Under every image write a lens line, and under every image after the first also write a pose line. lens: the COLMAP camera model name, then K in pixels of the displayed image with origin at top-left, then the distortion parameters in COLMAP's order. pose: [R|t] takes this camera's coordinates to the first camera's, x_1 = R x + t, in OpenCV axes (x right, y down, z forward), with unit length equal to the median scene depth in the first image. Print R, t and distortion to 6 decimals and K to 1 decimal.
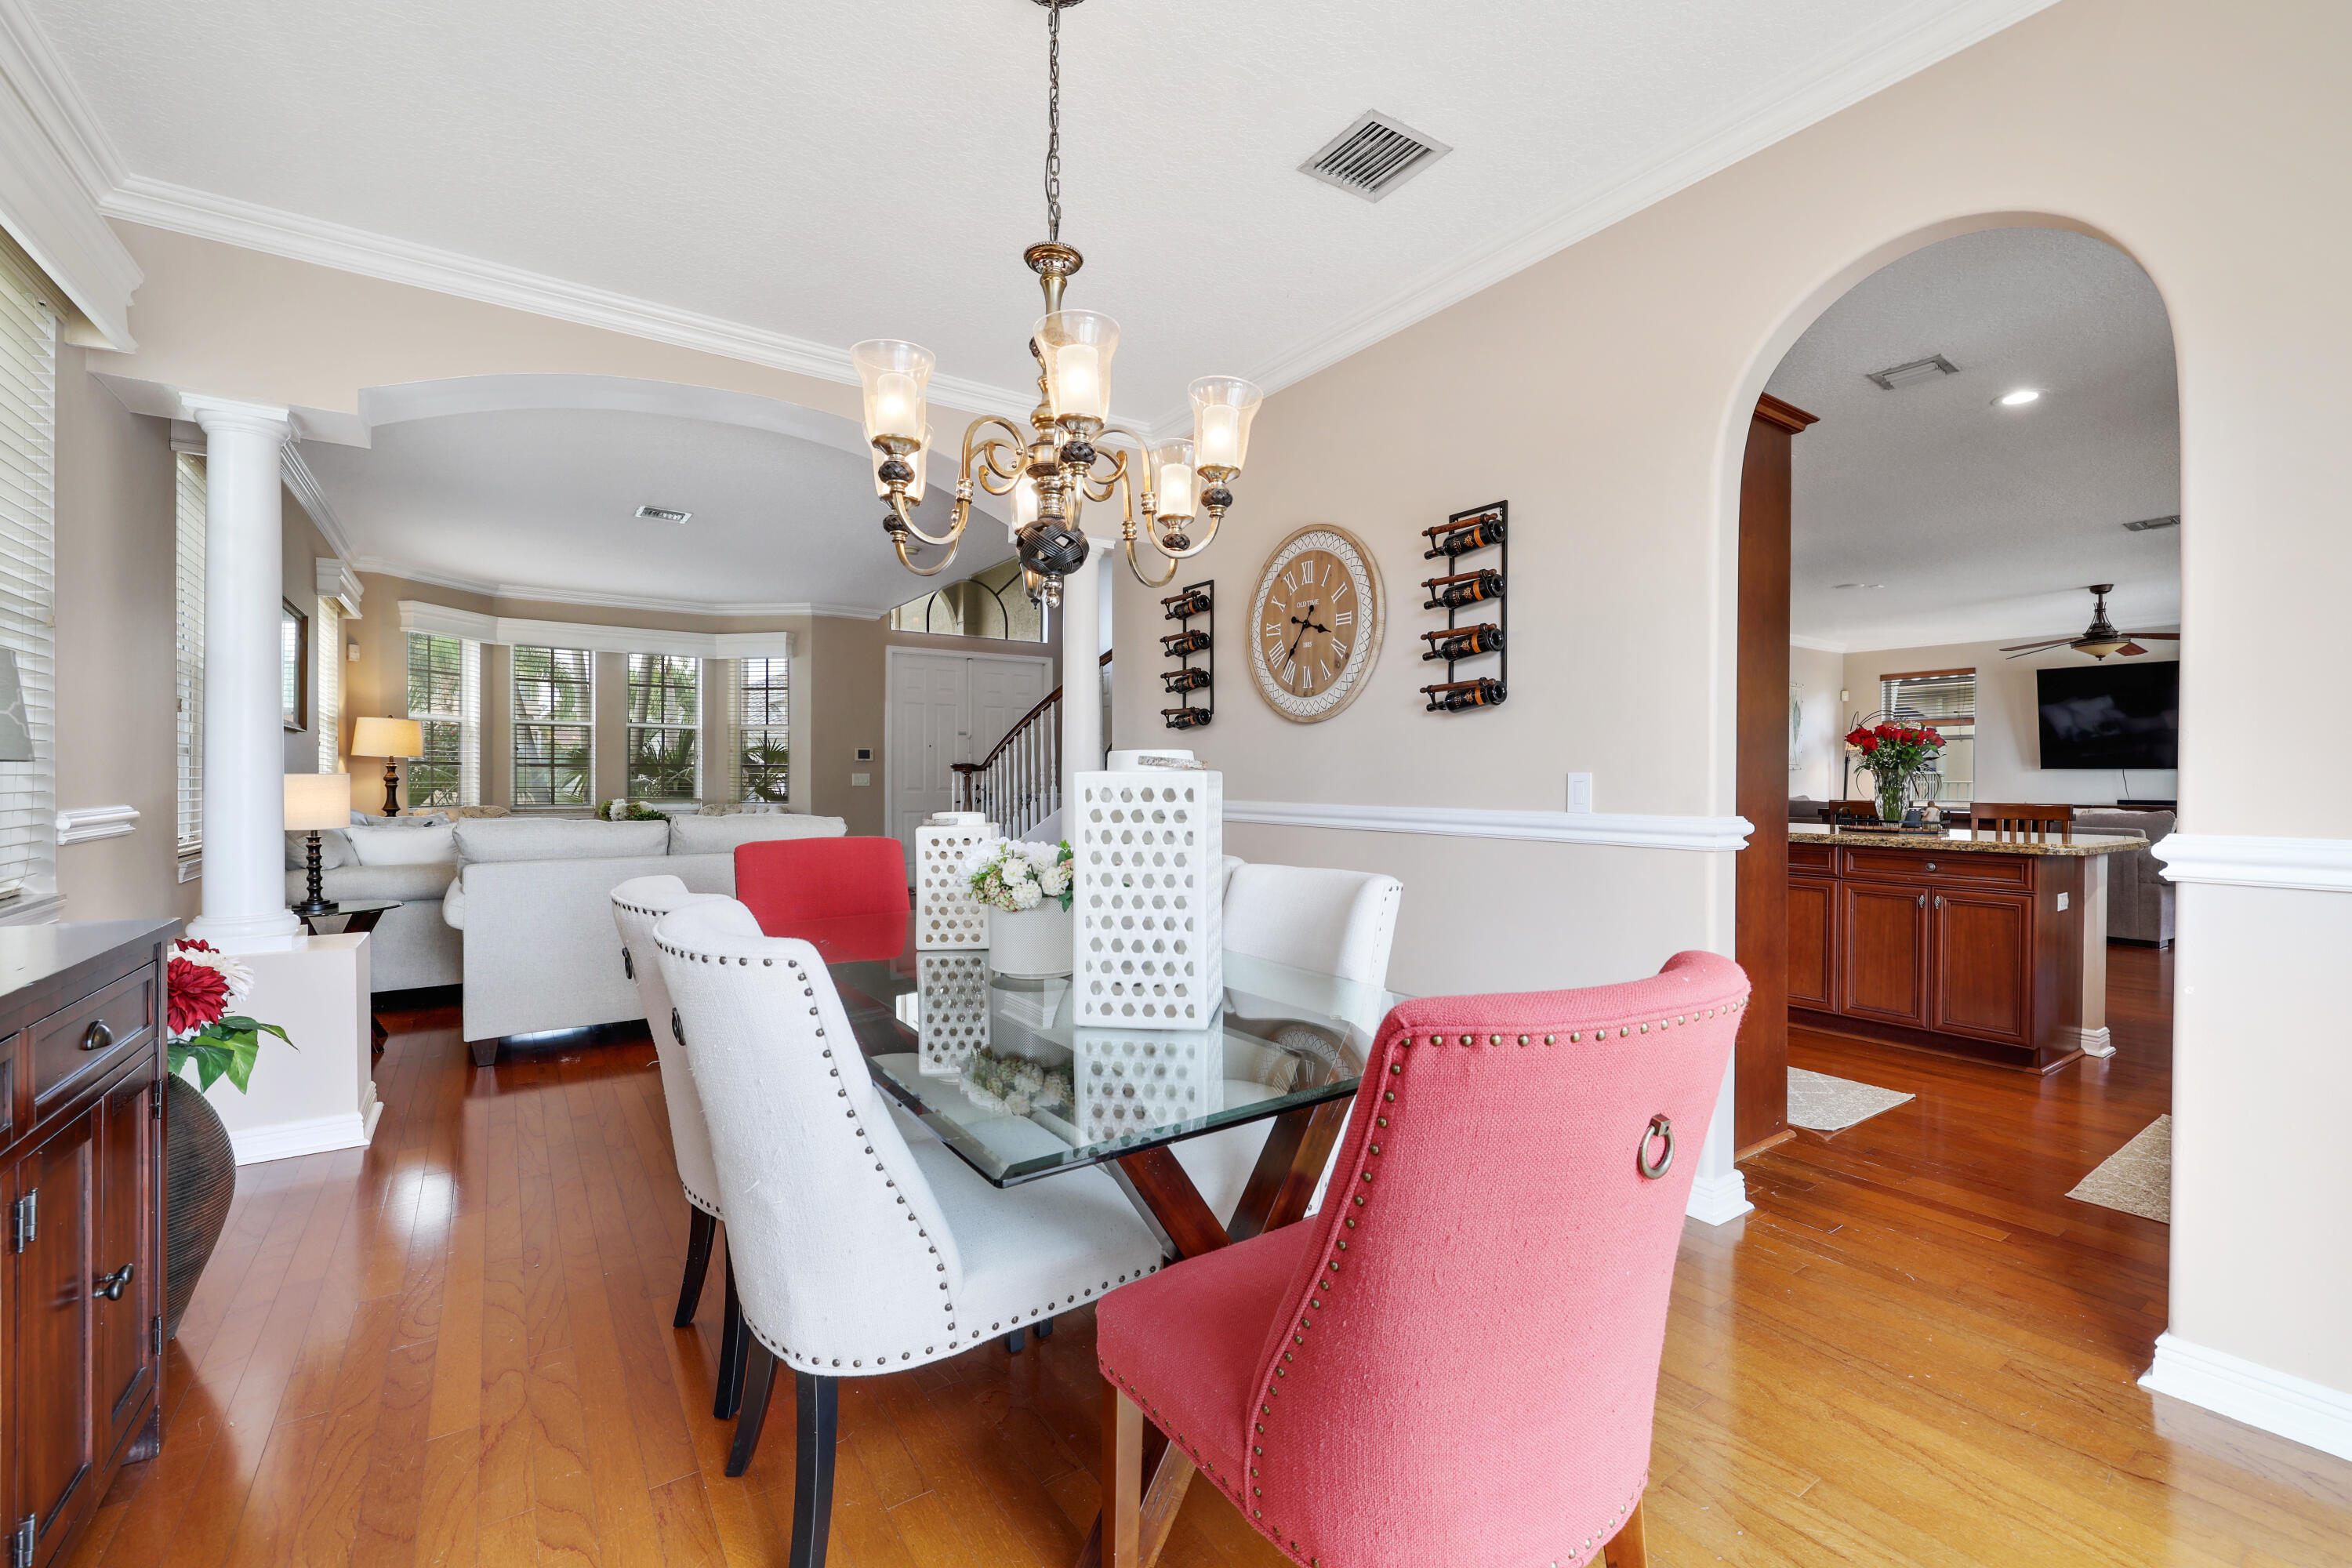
lens RADIAL K [[994.2, 0, 1185.9], [0, 994.2, 789.8], [0, 0, 1]] dist [0.002292, -0.002221]
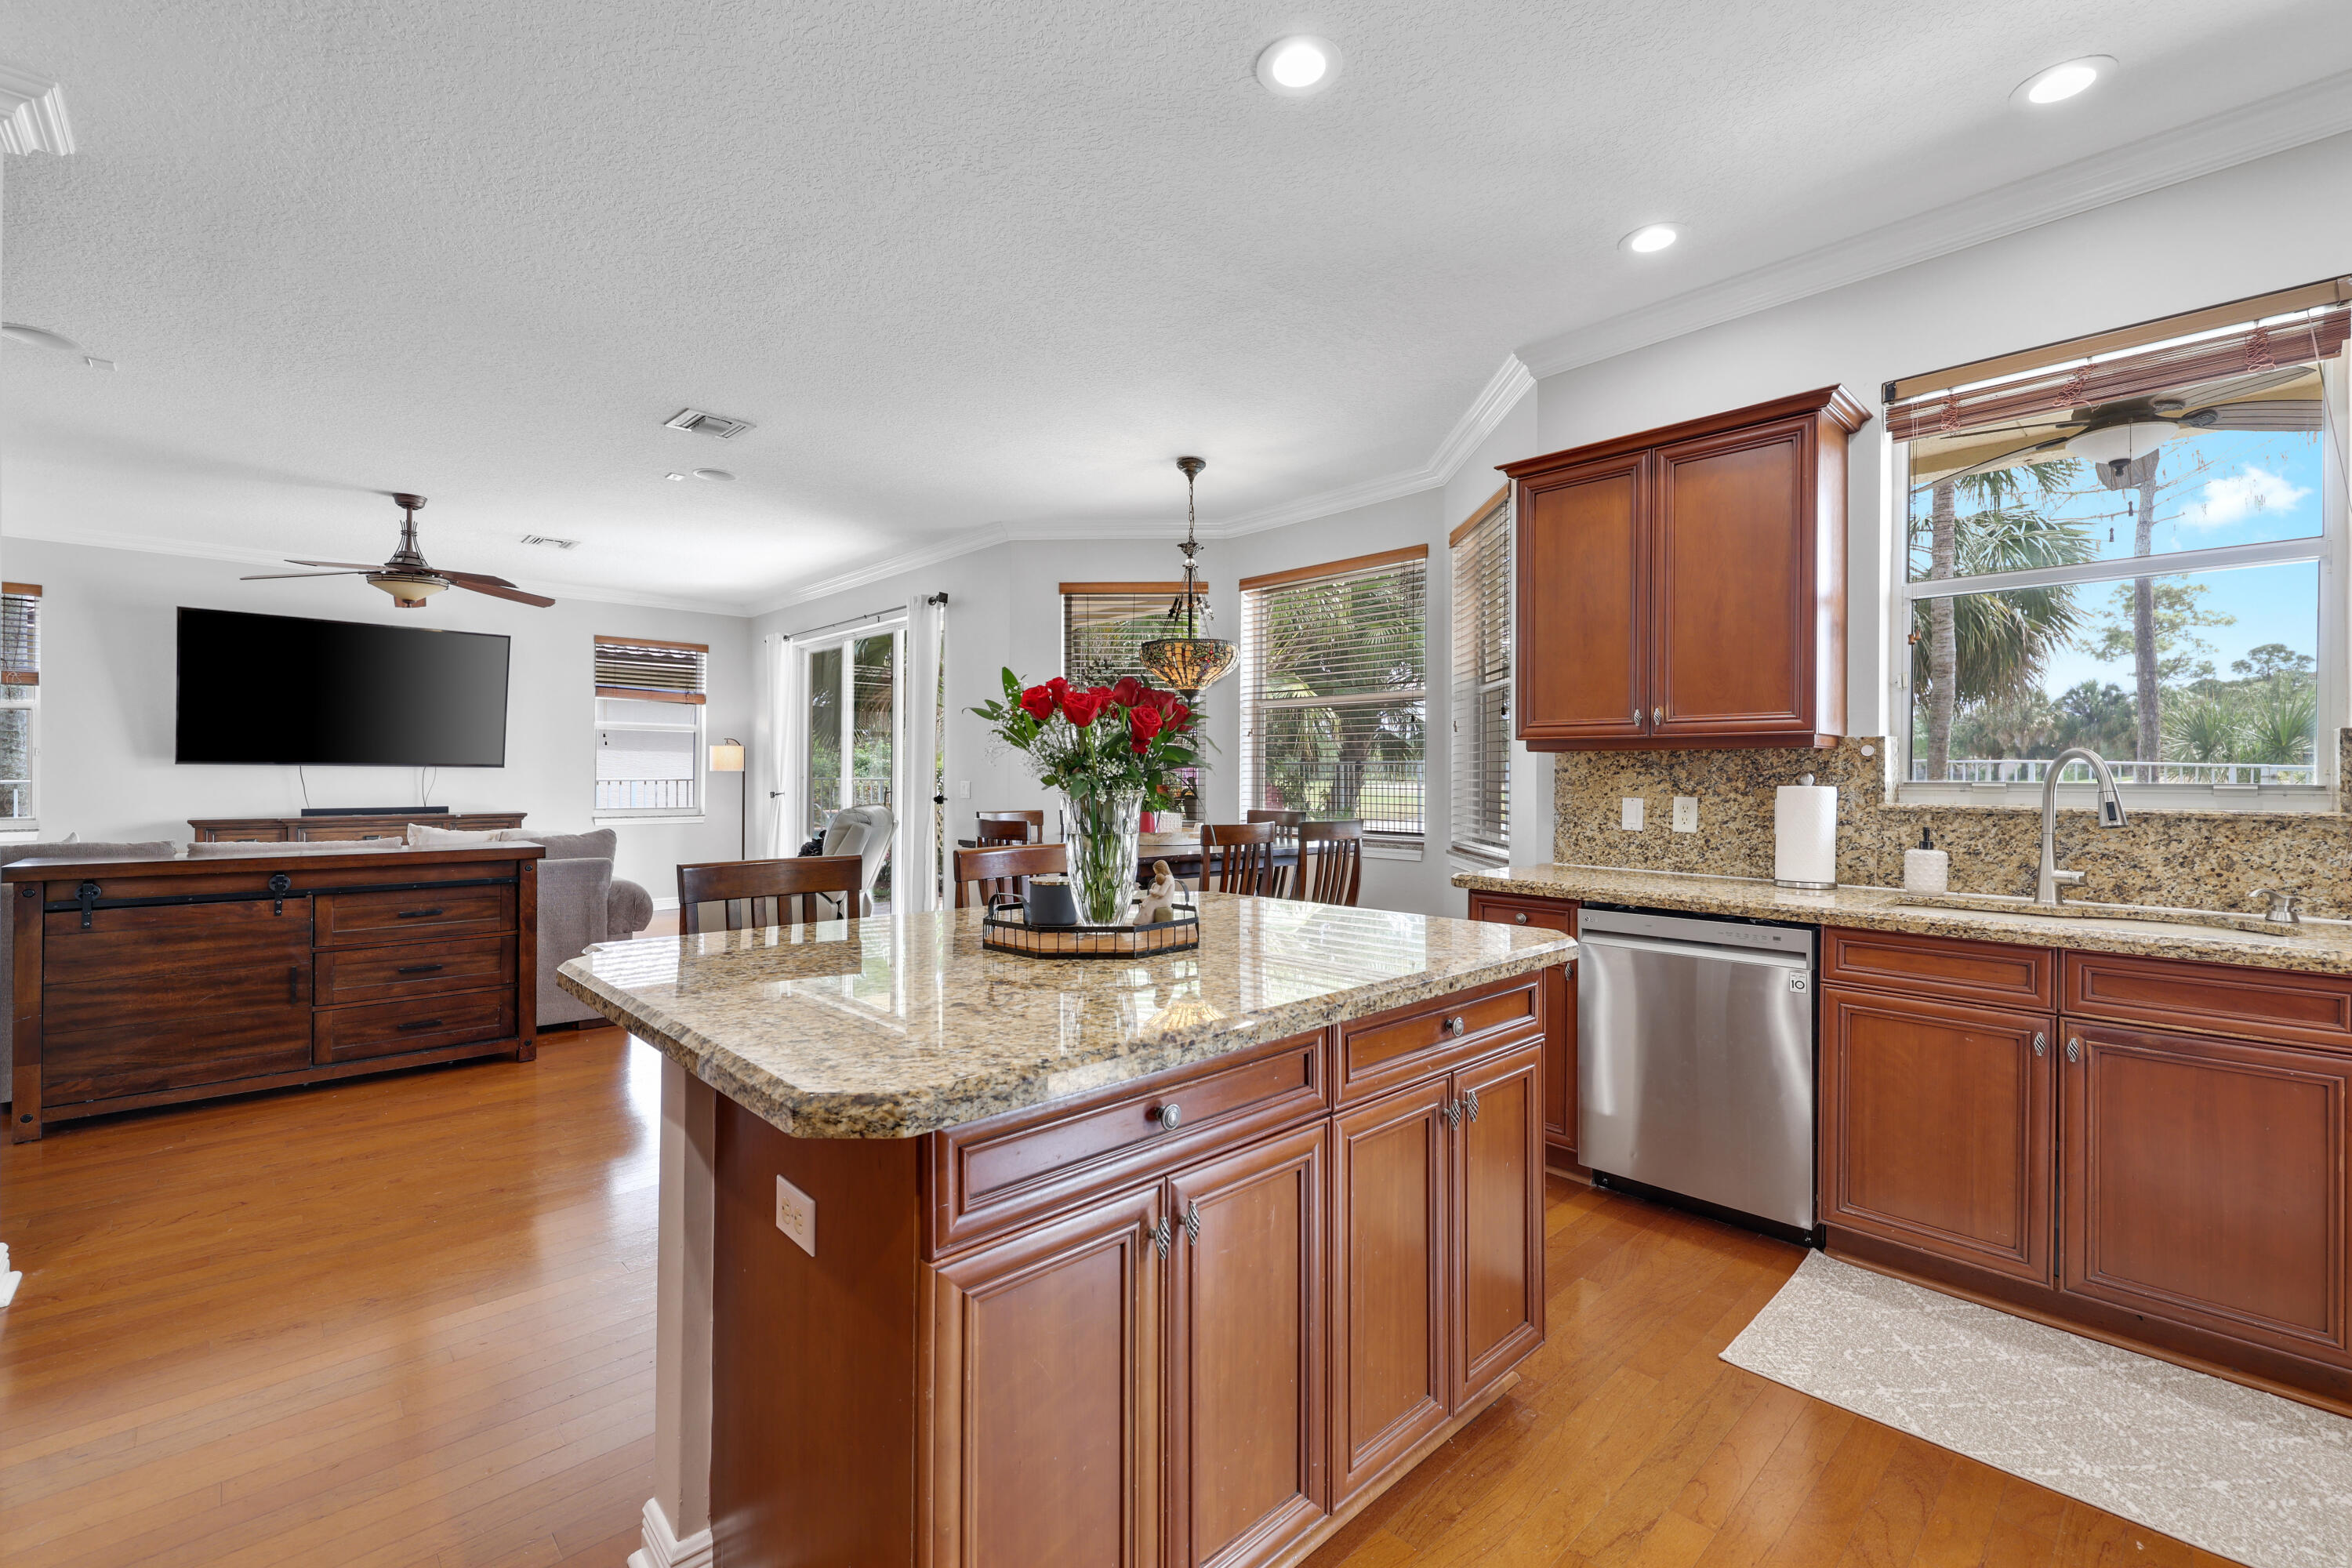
lens RADIAL K [[994.2, 0, 1183.3], [0, 994.2, 775.1], [0, 0, 1]] dist [0.002292, -0.002221]
pose [[-0.144465, -0.003312, 0.989504, 0.324255], [0.004824, 0.999980, 0.004052, -0.030310], [-0.989498, 0.005359, -0.144446, 1.085782]]
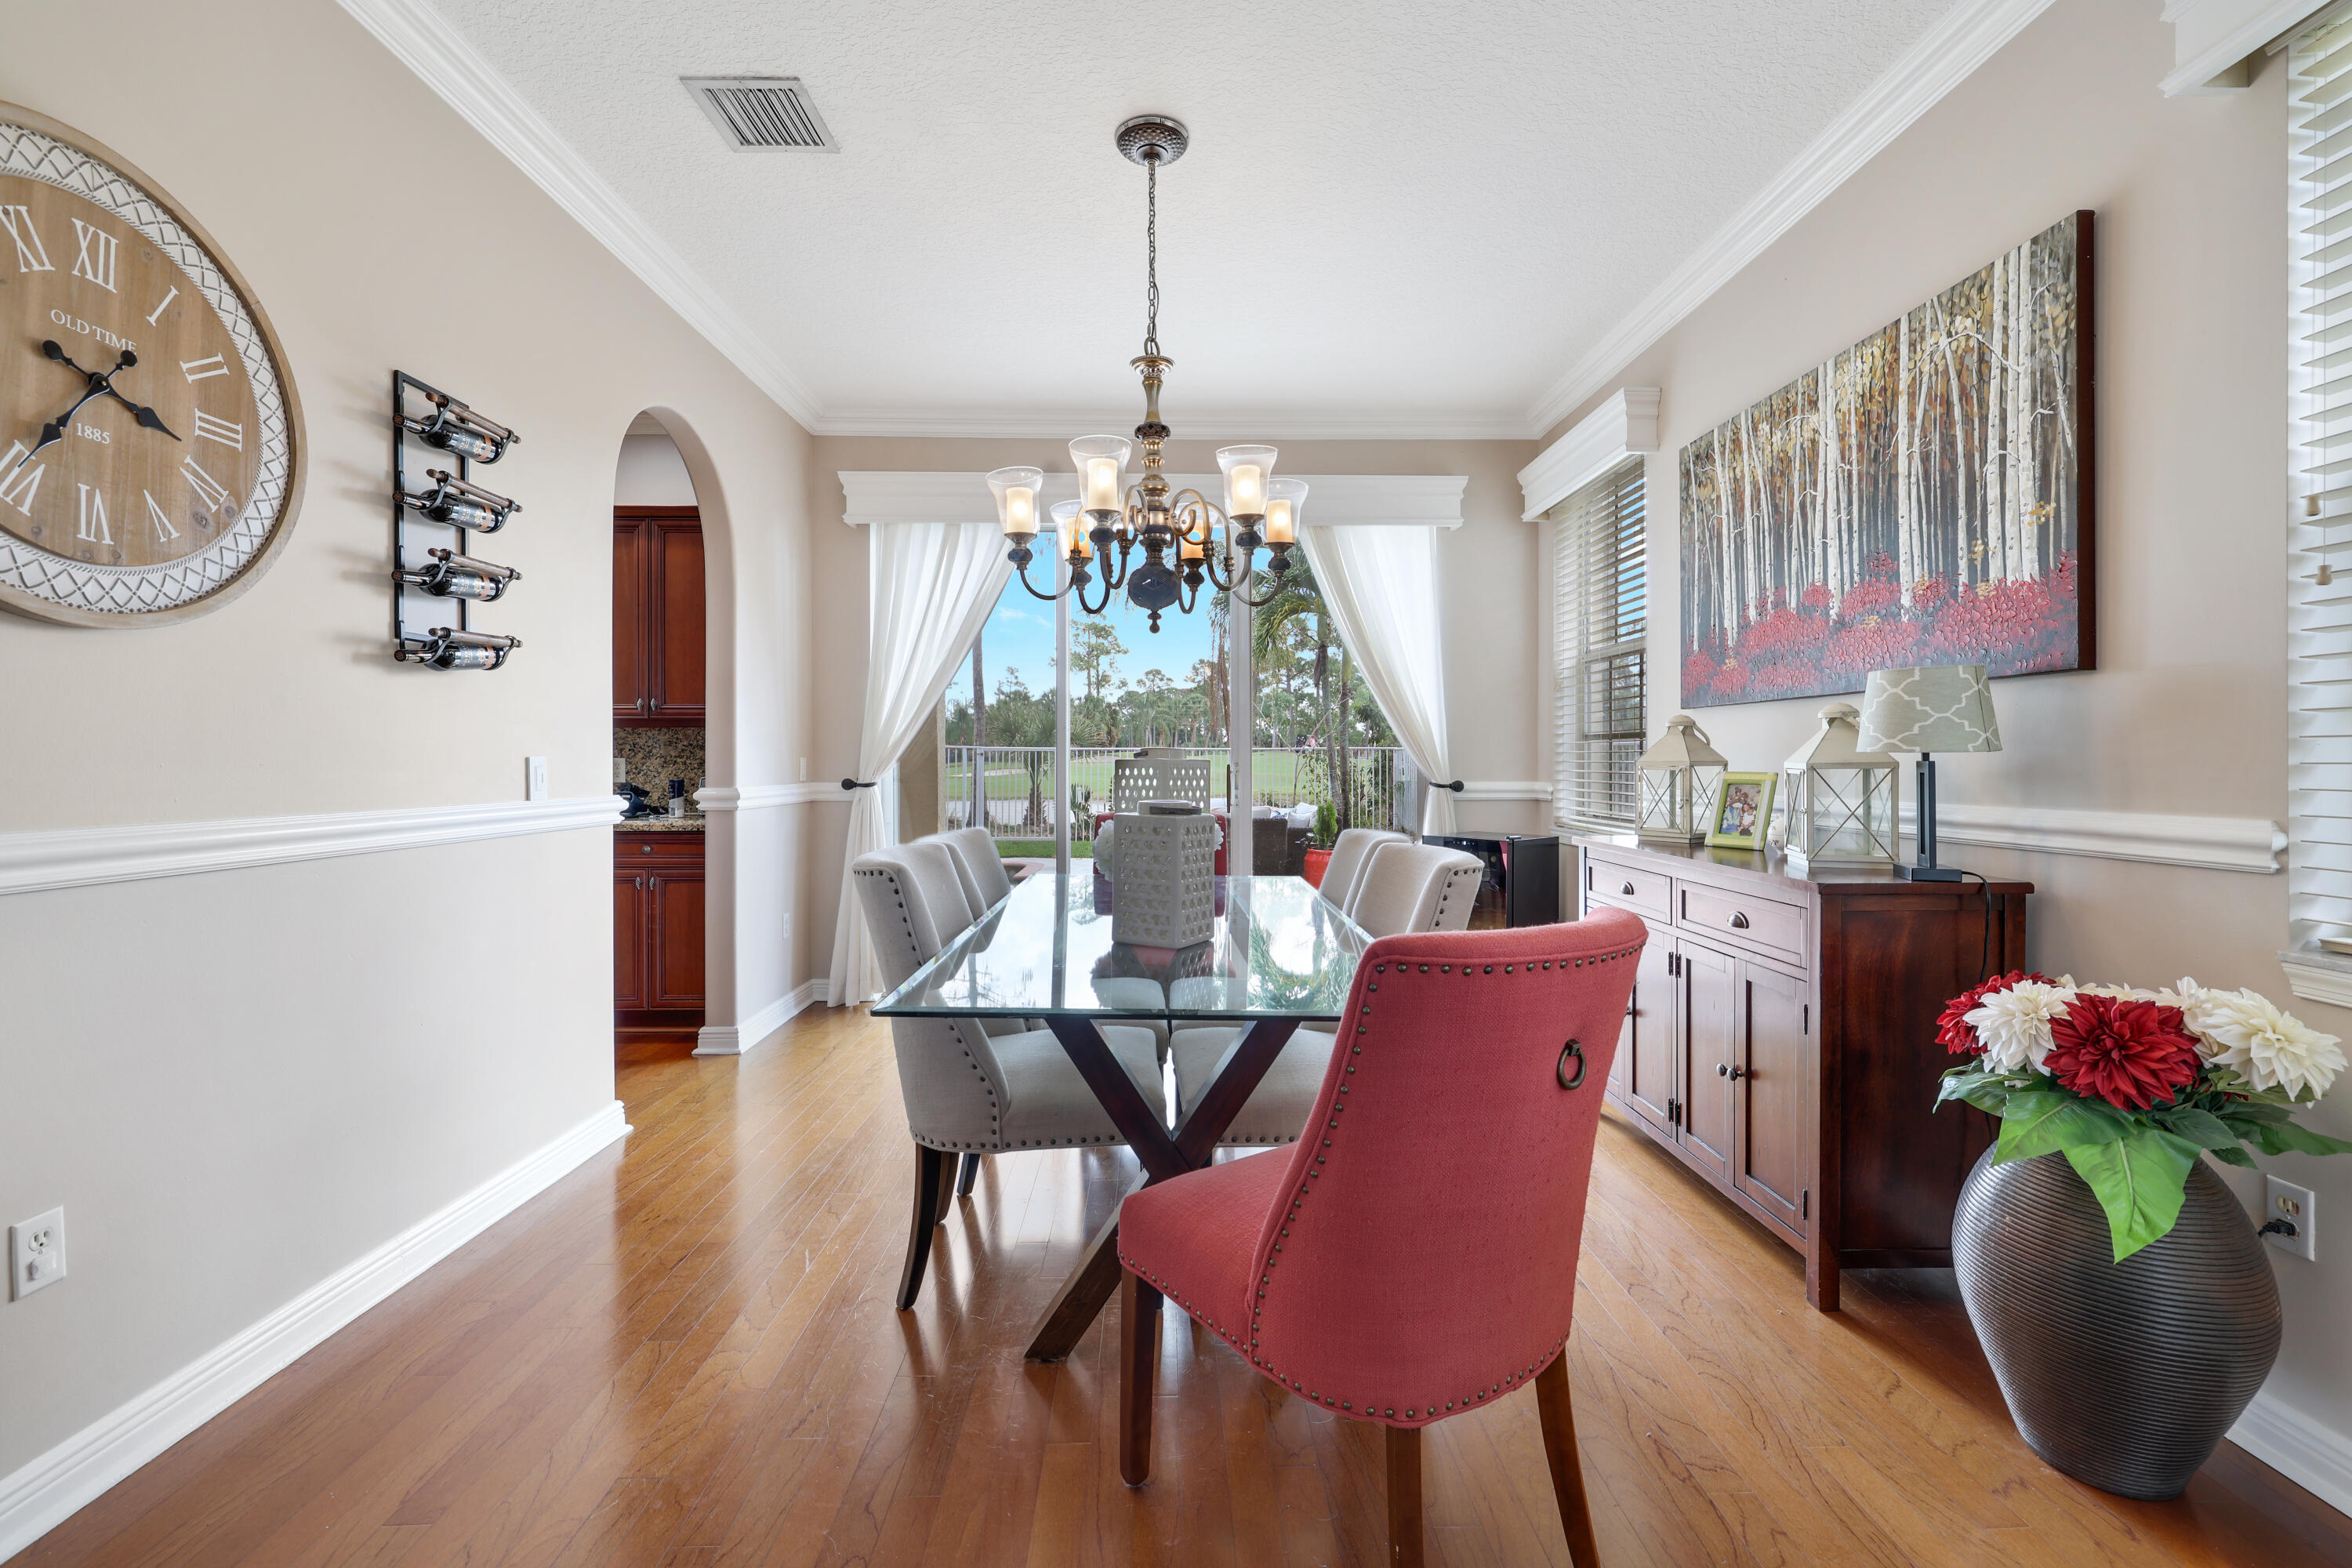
lens RADIAL K [[994.2, 0, 1173.8], [0, 994.2, 762.4], [0, 0, 1]] dist [0.002292, -0.002221]
pose [[-0.834862, -0.004852, 0.550438, -0.415711], [0.000325, 0.999957, 0.009306, -0.015371], [-0.550459, 0.007948, -0.834824, 0.983050]]
